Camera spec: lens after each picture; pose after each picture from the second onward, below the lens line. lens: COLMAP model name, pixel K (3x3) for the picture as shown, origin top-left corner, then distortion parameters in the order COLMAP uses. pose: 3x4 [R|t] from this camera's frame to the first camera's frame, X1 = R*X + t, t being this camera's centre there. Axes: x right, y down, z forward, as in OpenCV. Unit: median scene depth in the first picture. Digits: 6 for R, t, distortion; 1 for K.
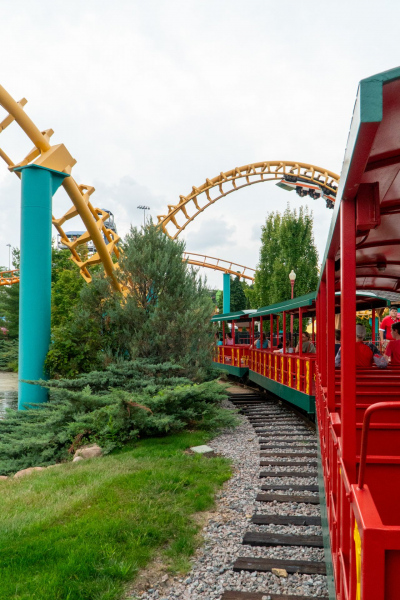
lens RADIAL K [[472.7, 0, 199.5], [0, 472.7, 316.6], [0, 0, 1]] dist [0.001313, 0.002369]
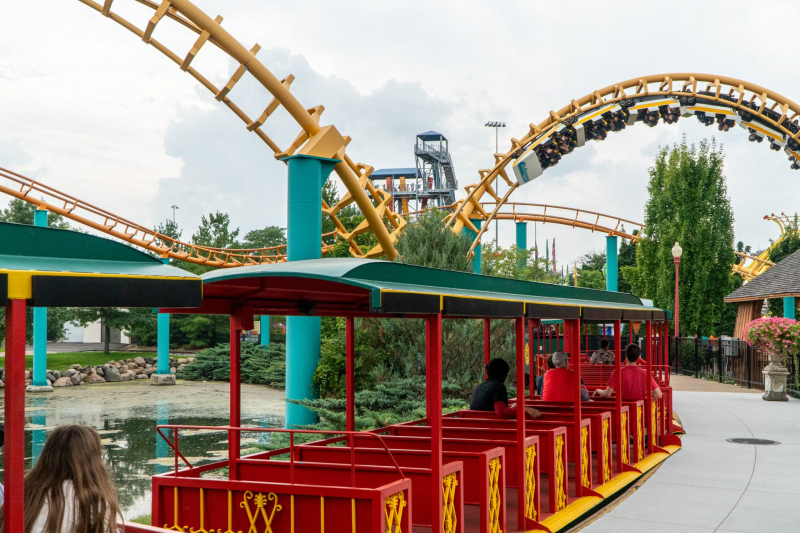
lens RADIAL K [[779.8, 0, 400.7], [0, 779.8, 266.8], [0, 0, 1]] dist [0.102682, 0.000000]
pose [[0.968521, -0.026523, -0.247516, 0.093715], [0.016551, 0.998969, -0.042283, -0.023324], [0.248383, 0.036856, 0.967961, -0.181426]]
